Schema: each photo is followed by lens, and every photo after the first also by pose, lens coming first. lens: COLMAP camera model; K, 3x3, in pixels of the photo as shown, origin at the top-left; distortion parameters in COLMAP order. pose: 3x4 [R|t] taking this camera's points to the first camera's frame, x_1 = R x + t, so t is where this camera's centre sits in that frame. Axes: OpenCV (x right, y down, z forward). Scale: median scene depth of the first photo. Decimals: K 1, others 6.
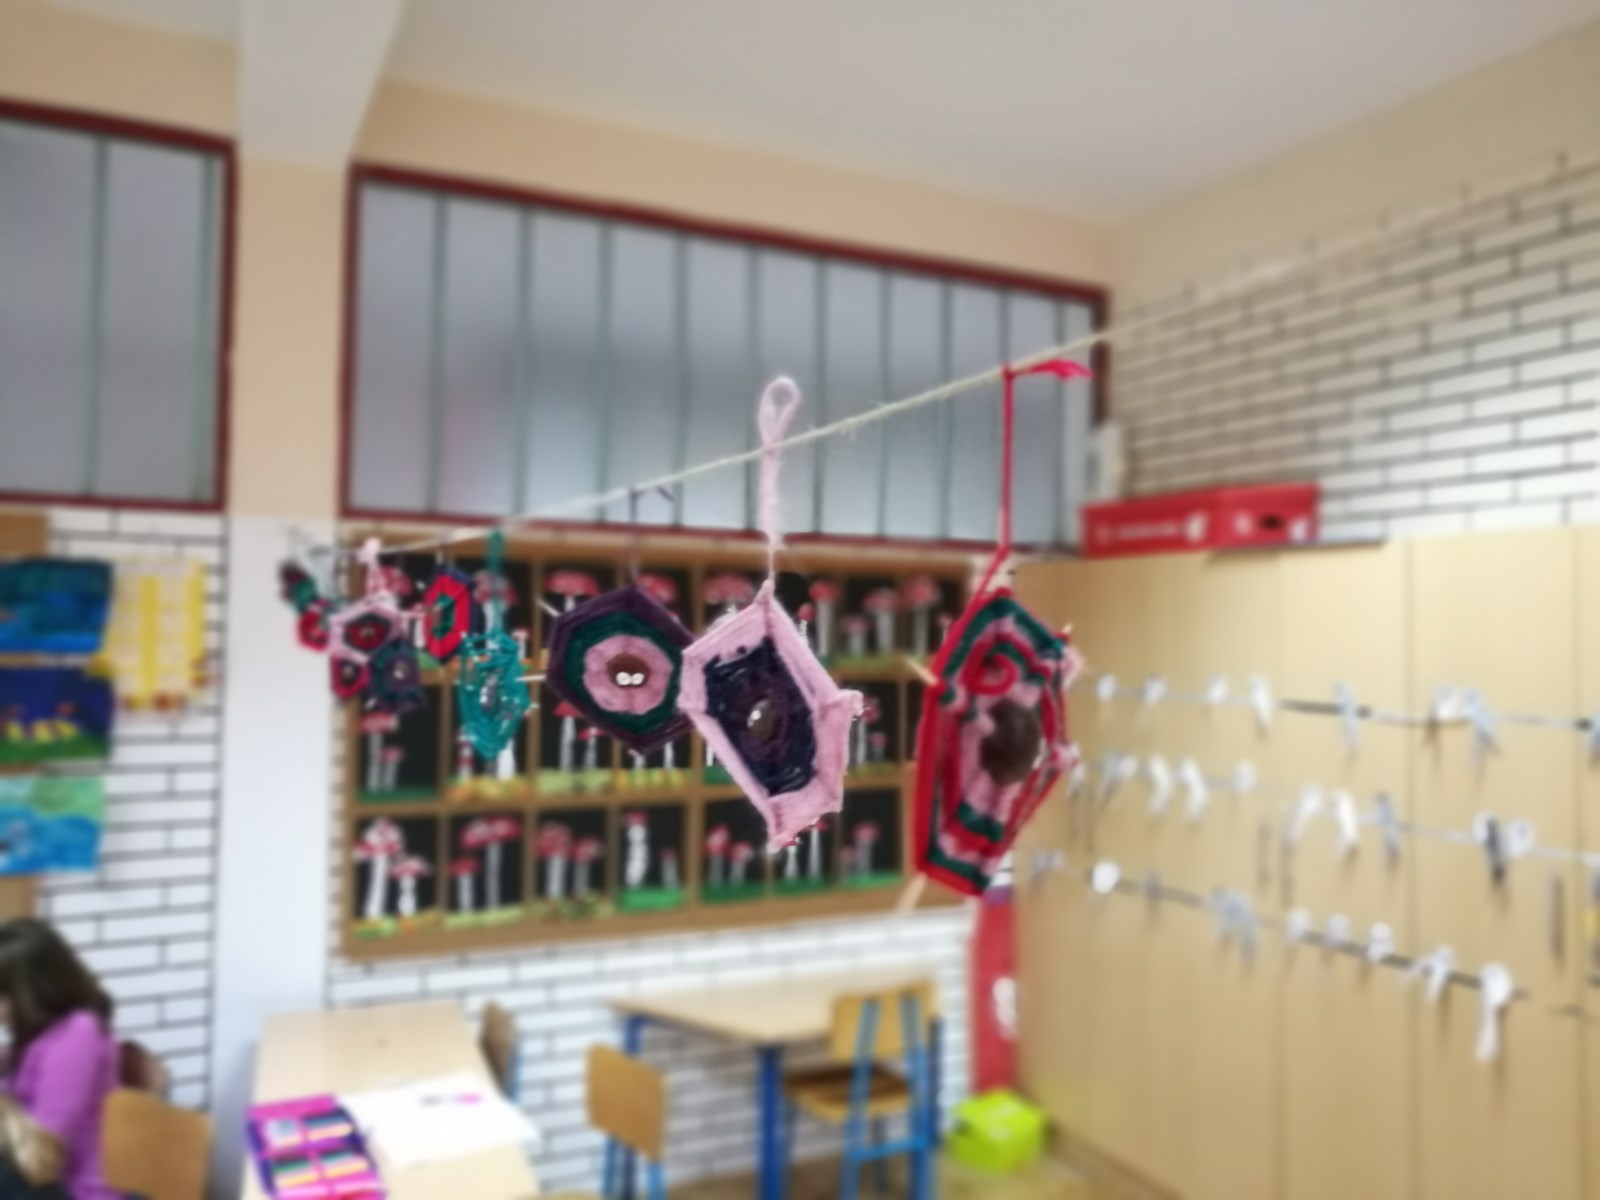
lens RADIAL K [[1228.2, 0, 801.6], [0, 1228.2, 568.6], [0, 0, 1]] dist [-0.004439, 0.089640]
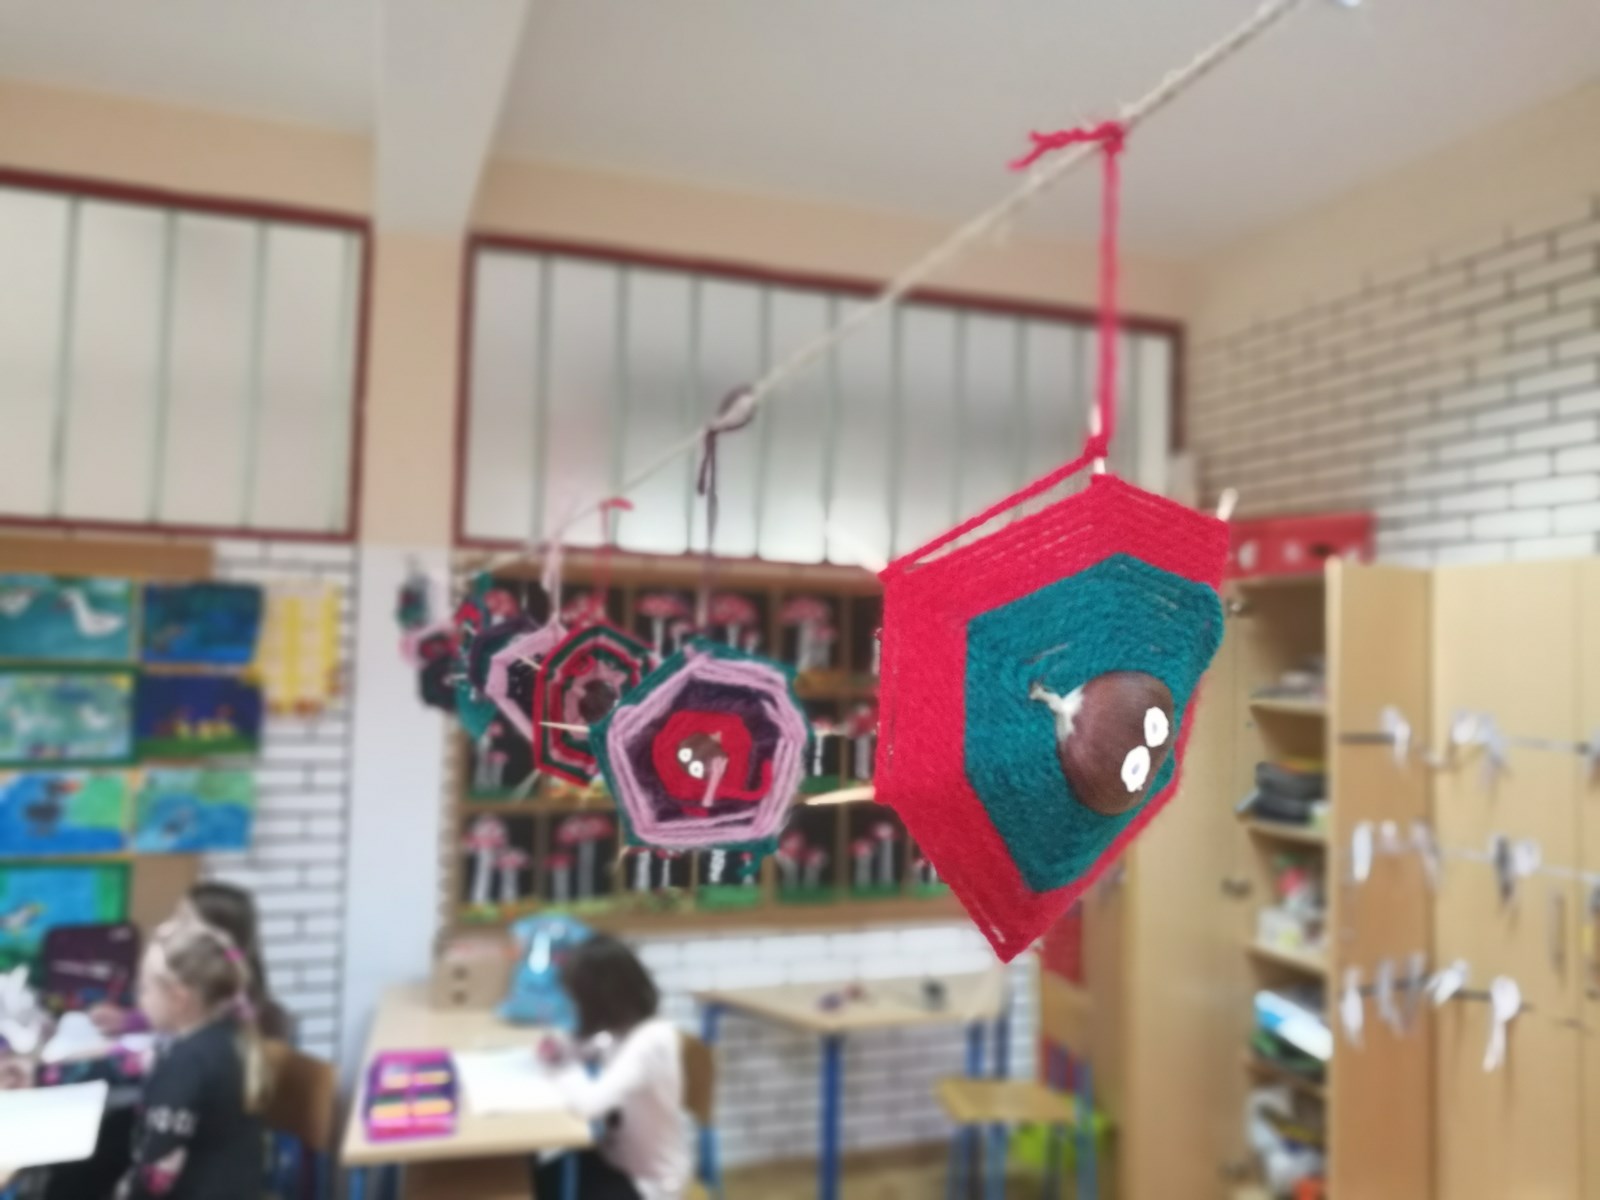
lens RADIAL K [[1228.2, 0, 801.6], [0, 1228.2, 568.6], [0, 0, 1]] dist [-0.004439, 0.089640]
pose [[0.993647, 0.002430, -0.112512, 0.069896], [-0.004389, 0.999843, -0.017165, -0.003350], [0.112453, 0.017549, 0.993502, -0.085001]]
